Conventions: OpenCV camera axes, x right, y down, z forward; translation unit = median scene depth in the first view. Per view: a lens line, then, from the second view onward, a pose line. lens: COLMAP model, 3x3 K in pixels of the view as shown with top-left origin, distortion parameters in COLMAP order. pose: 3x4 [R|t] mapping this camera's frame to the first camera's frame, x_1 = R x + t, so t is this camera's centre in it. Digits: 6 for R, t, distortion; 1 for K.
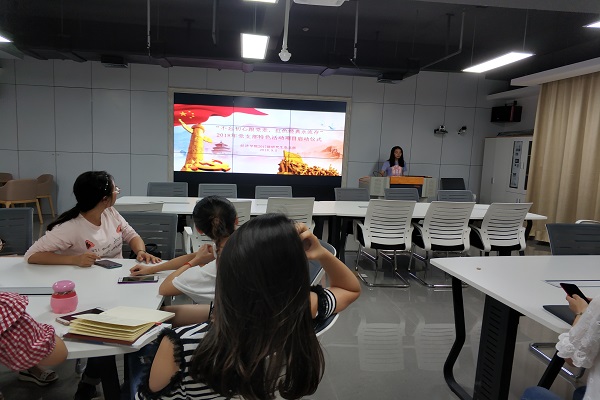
lens RADIAL K [[467.5, 0, 298.9], [0, 467.5, 218.1], [0, 0, 1]] dist [0.029171, -0.061974]
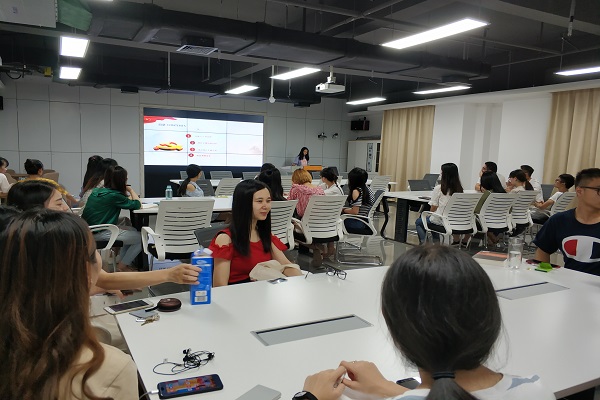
lens RADIAL K [[467.5, 0, 293.4], [0, 467.5, 220.2], [0, 0, 1]] dist [0.029171, -0.061974]
pose [[0.938137, -0.058564, 0.341275, -0.429268], [0.053741, 0.998277, 0.023577, 0.063889], [-0.342068, -0.003778, 0.939668, -0.537605]]
